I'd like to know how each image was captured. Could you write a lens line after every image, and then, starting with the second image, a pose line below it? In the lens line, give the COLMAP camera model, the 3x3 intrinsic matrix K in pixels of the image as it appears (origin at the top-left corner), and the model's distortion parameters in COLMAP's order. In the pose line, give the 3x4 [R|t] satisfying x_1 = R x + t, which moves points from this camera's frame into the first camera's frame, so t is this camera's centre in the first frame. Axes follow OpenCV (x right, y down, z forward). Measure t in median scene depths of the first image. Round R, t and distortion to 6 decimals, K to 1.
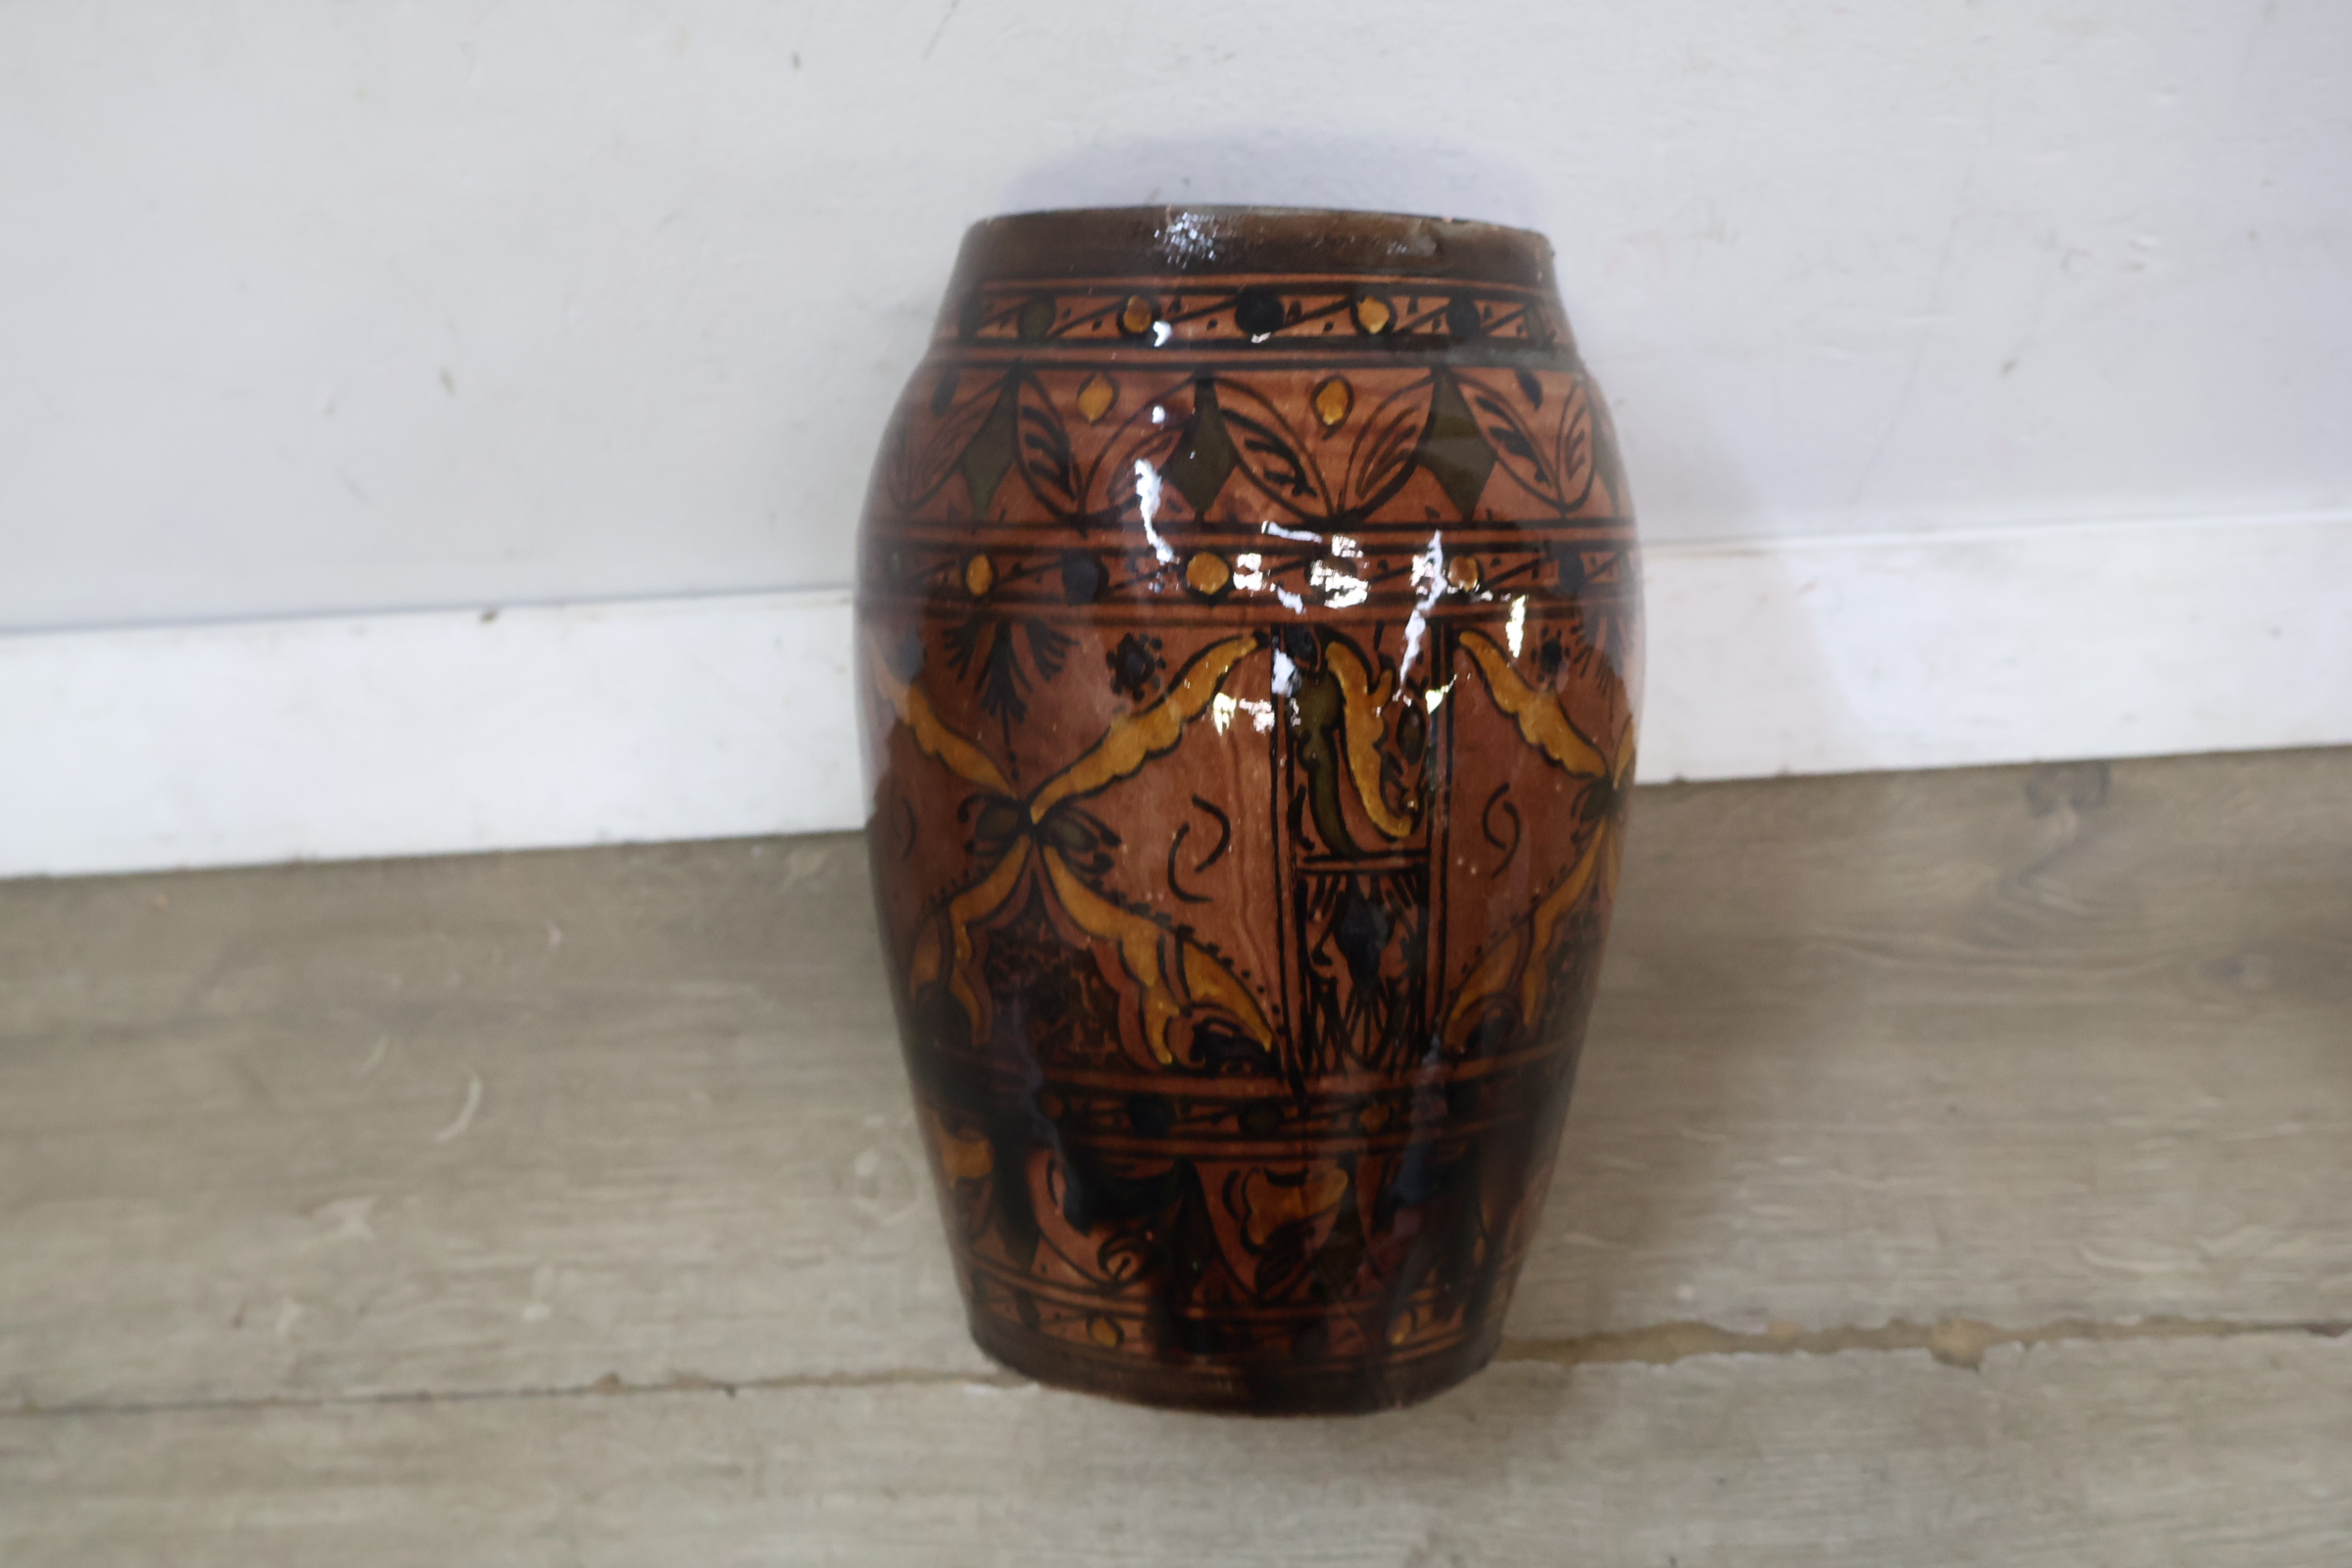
lens RADIAL K [[2393.5, 0, 1167.2], [0, 2393.5, 778.6], [0, 0, 1]] dist [0.004755, 0.000000]
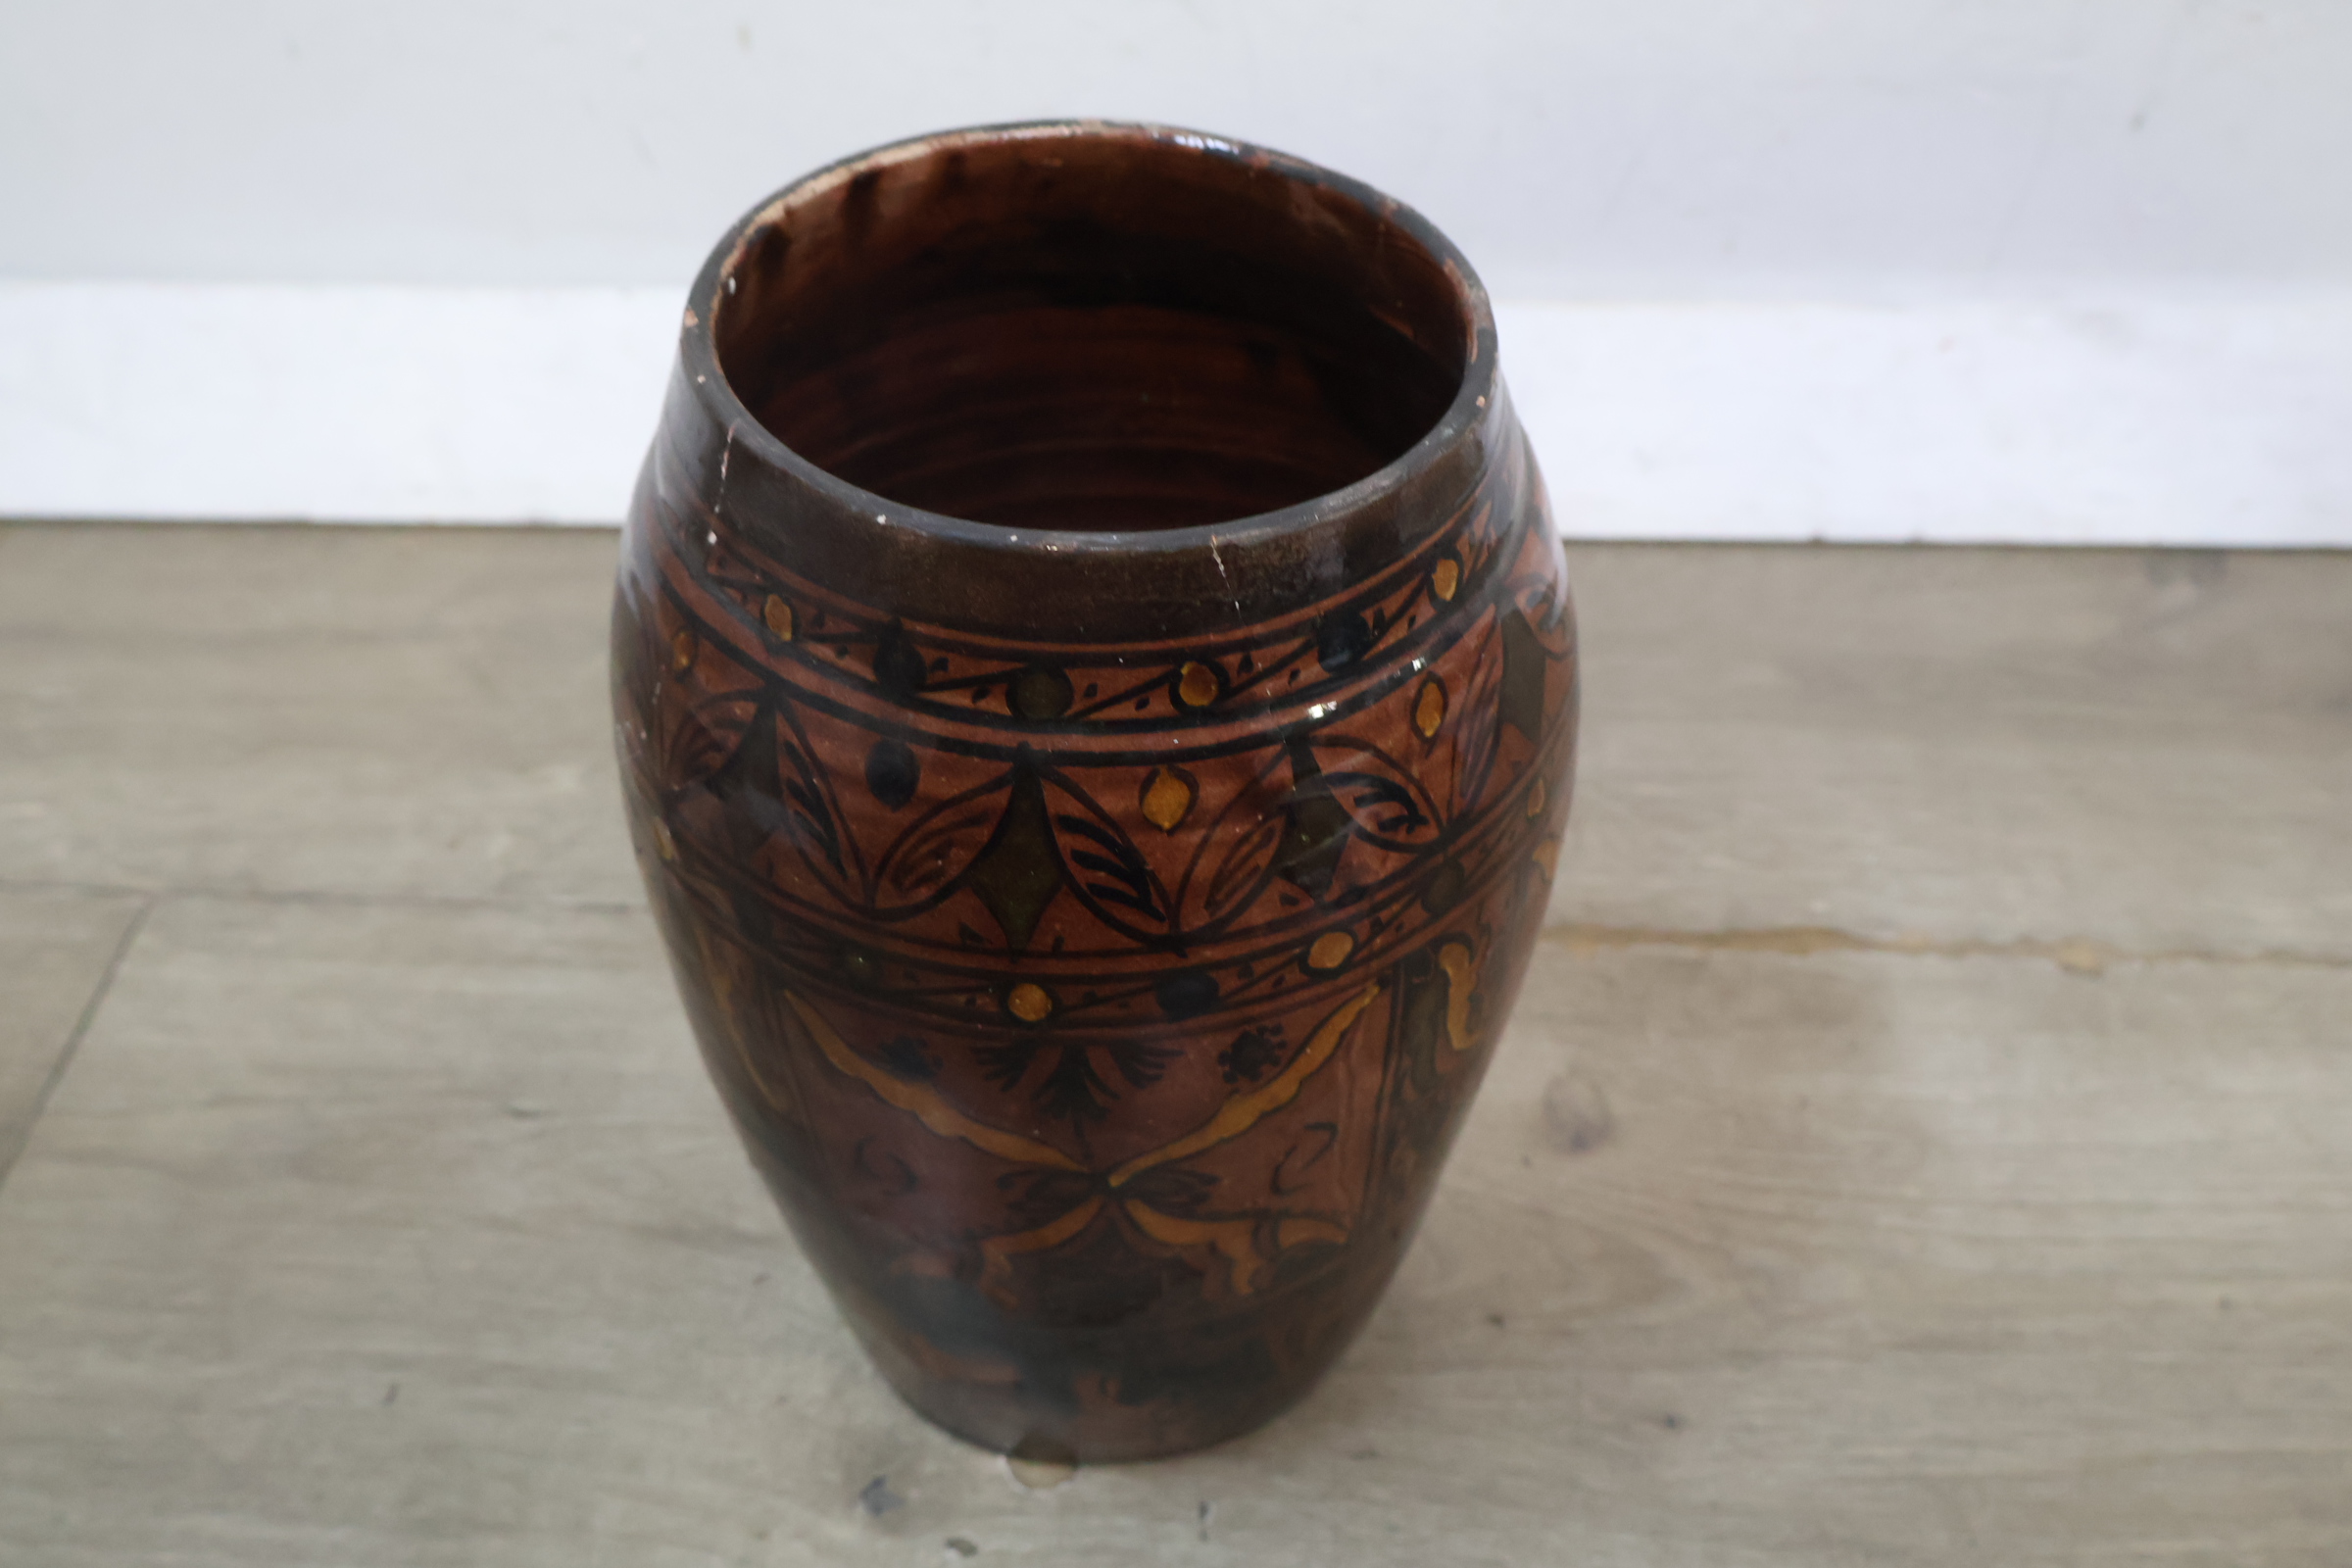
lens RADIAL K [[2393.5, 0, 1176.0], [0, 2393.5, 791.8], [0, 0, 1]] dist [0.004755, 0.000000]
pose [[0.837939, -0.378743, 0.392953, -0.324623], [0.087110, 0.803590, 0.588775, -0.606383], [-0.538767, -0.459127, 0.706352, 0.451074]]
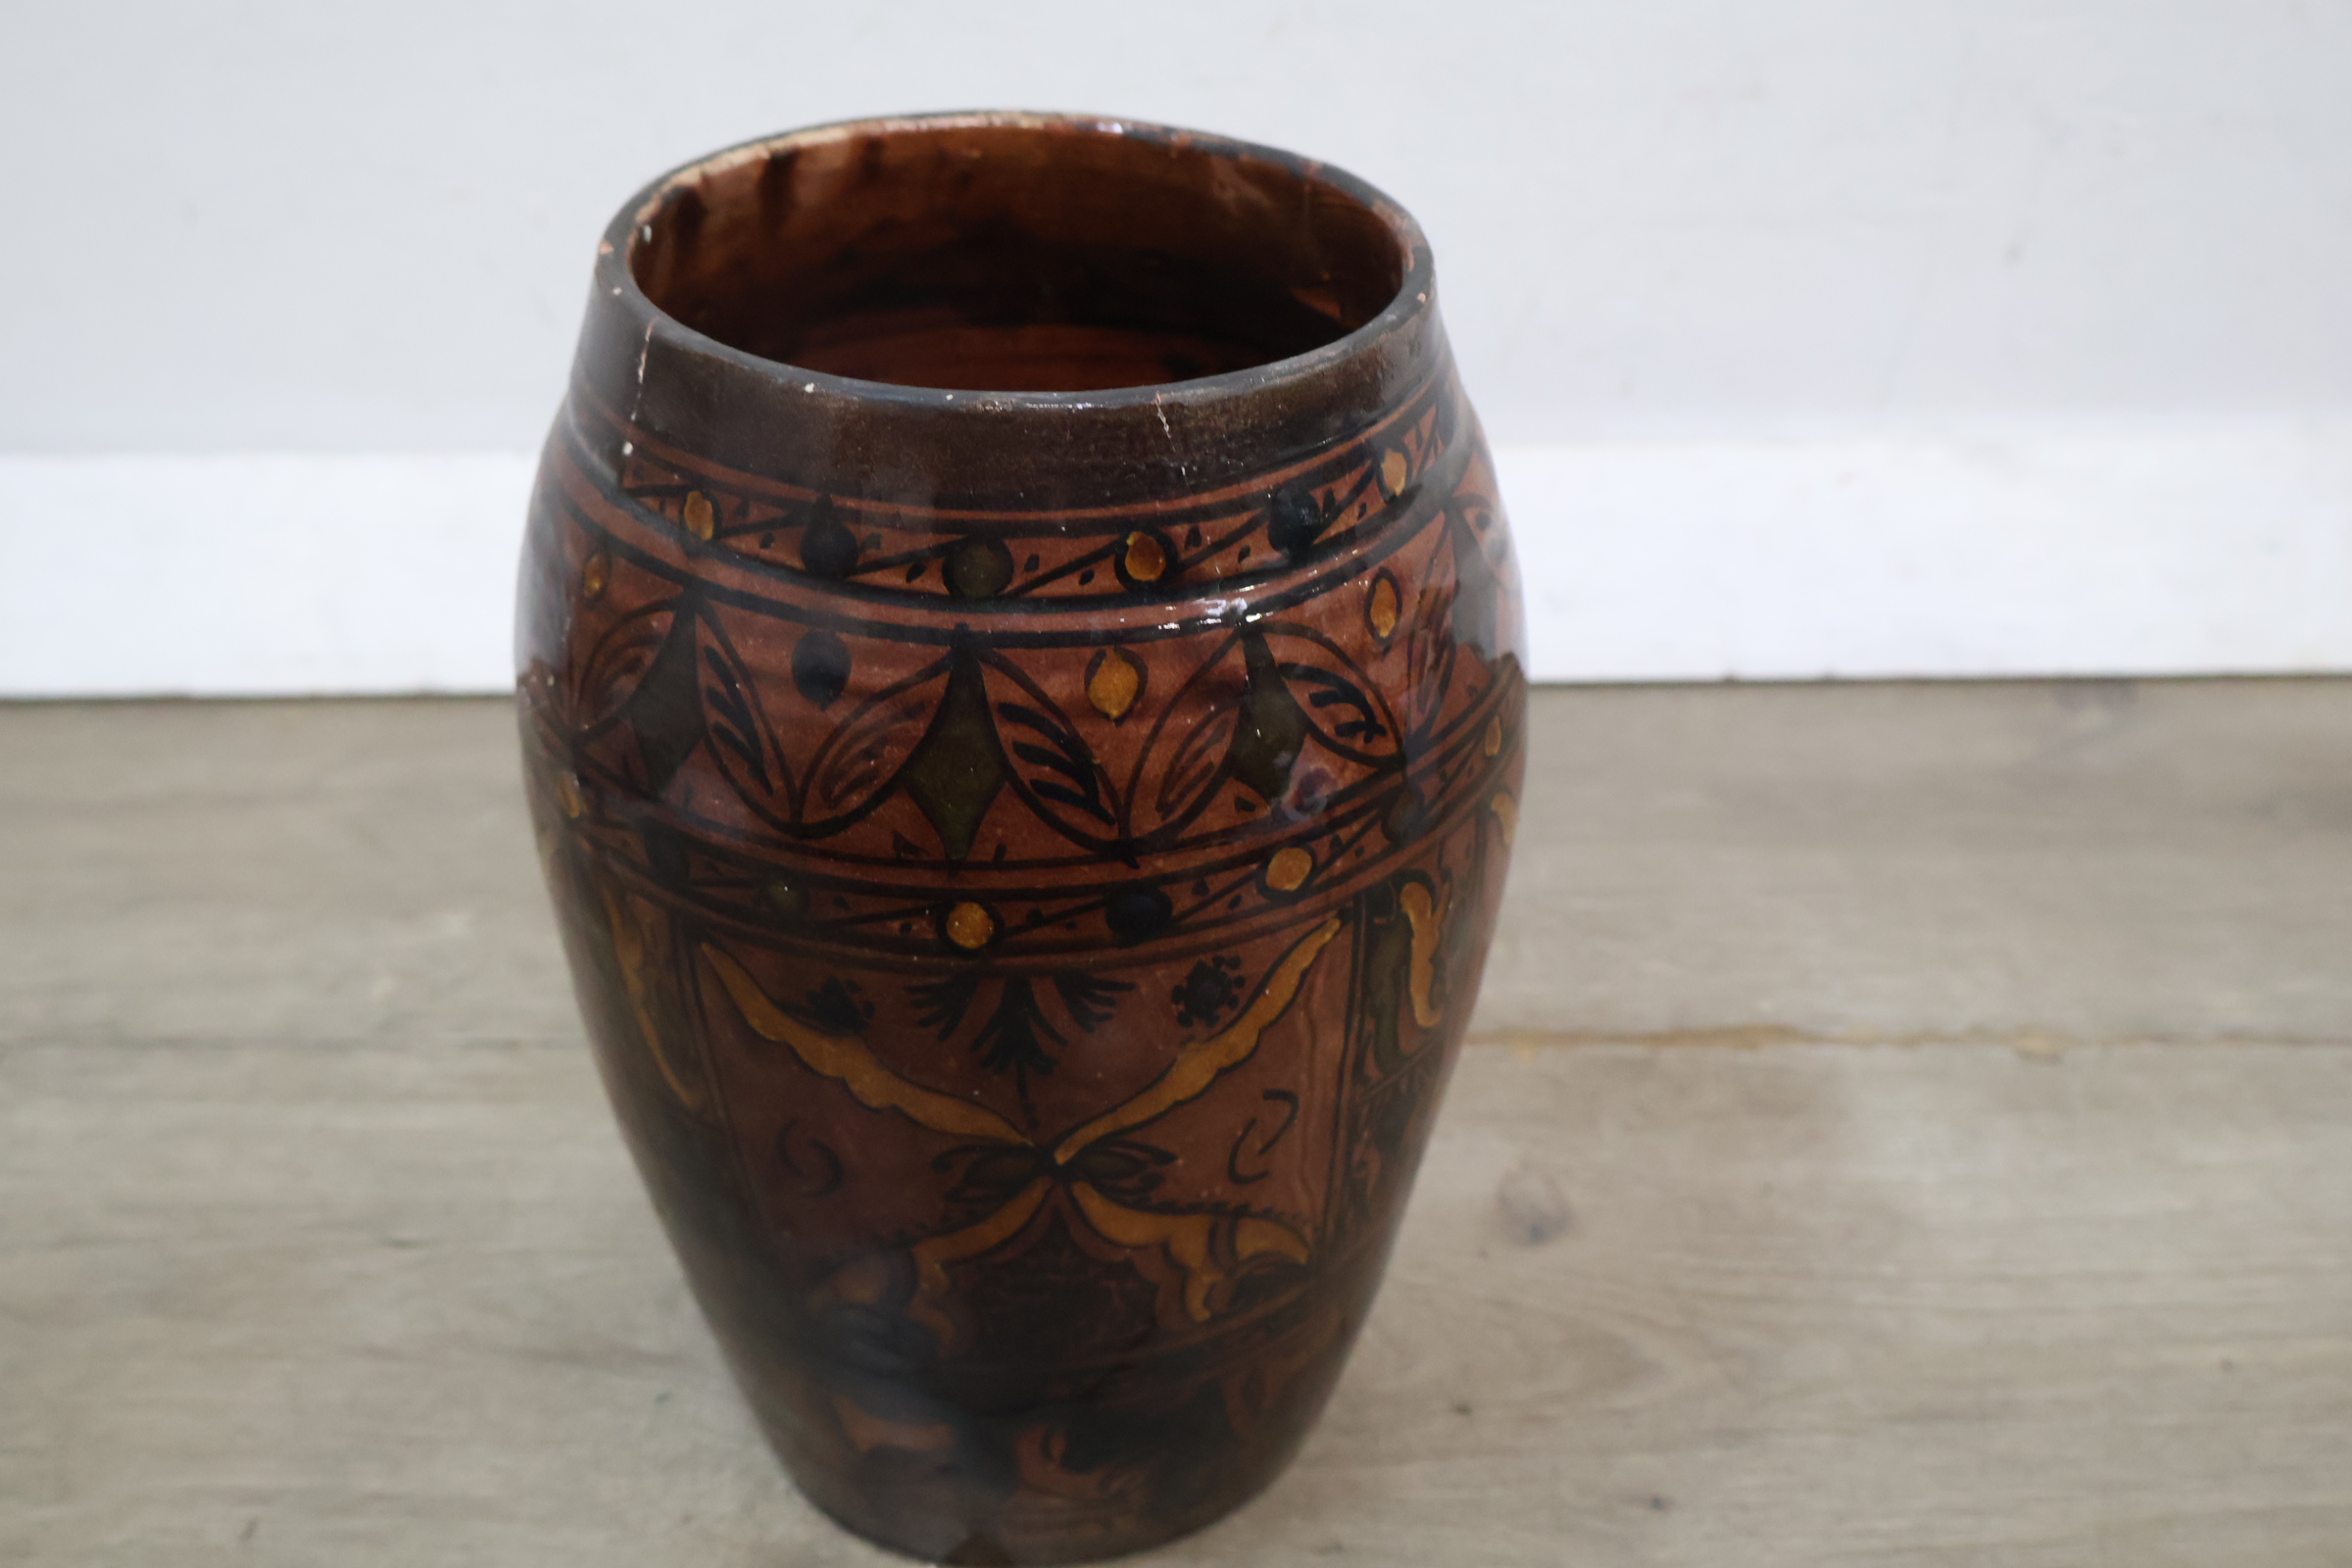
lens RADIAL K [[2393.5, 0, 1174.3], [0, 2393.5, 781.3], [0, 0, 1]] dist [0.004755, 0.000000]
pose [[0.807845, -0.328186, 0.489571, -0.375378], [0.085180, 0.886923, 0.453996, -0.455407], [-0.583207, -0.325057, 0.744451, 0.434555]]
